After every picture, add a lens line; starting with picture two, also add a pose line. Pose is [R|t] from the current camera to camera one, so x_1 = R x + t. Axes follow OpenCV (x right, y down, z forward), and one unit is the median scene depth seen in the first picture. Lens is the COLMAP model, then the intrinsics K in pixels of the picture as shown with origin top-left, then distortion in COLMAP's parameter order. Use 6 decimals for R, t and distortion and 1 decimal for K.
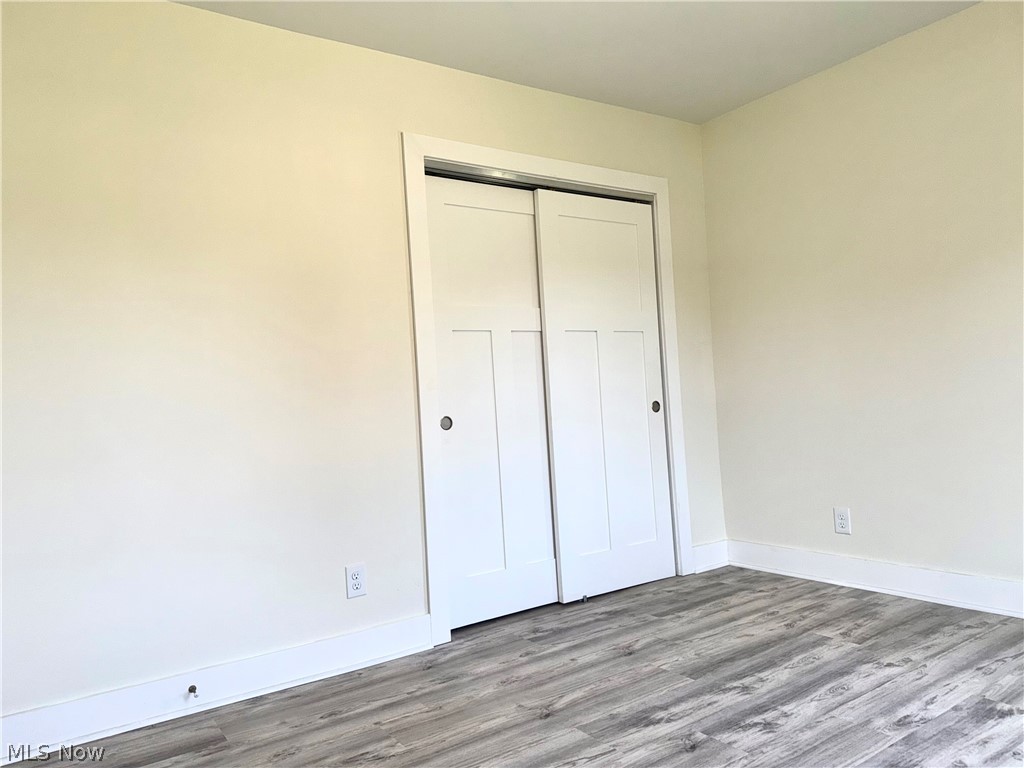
lens RADIAL K [[795.2, 0, 509.4], [0, 795.2, 384.5], [0, 0, 1]] dist [-0.011338, -0.007068]
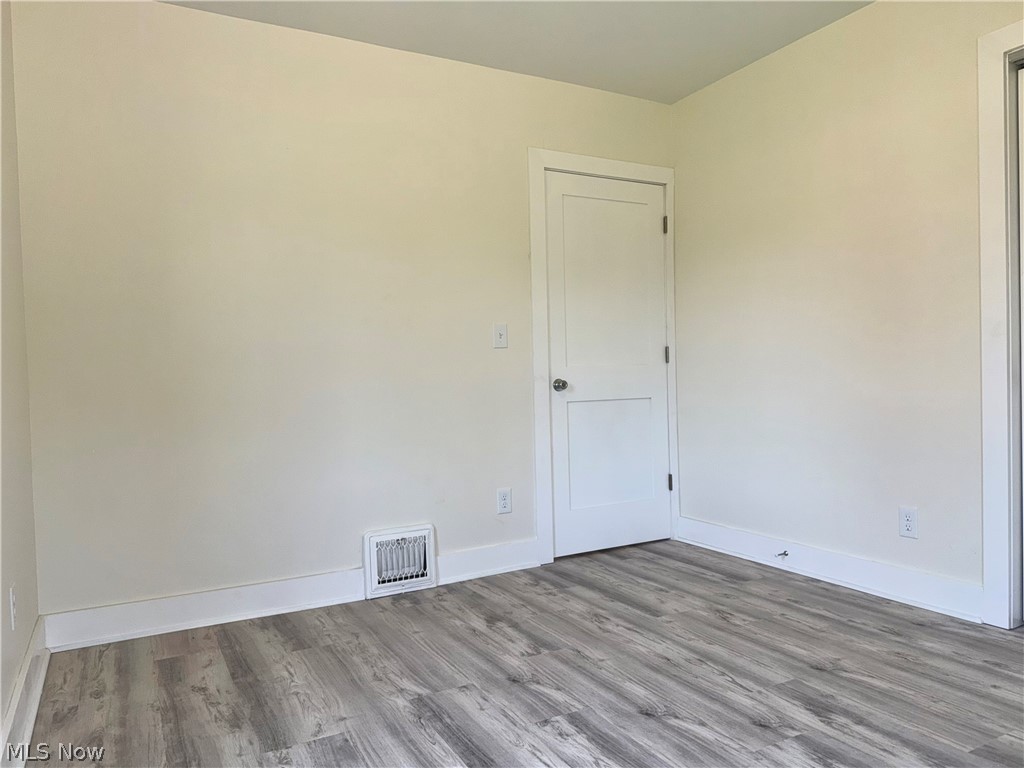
lens RADIAL K [[701.8, 0, 509.3], [0, 701.8, 385.3], [0, 0, 1]] dist [-0.002628, 0.002621]
pose [[-0.100116, 0.088692, -0.991015, 1.291832], [0.049924, 0.995212, 0.084024, -0.090560], [0.993722, -0.041064, -0.104065, 0.891437]]
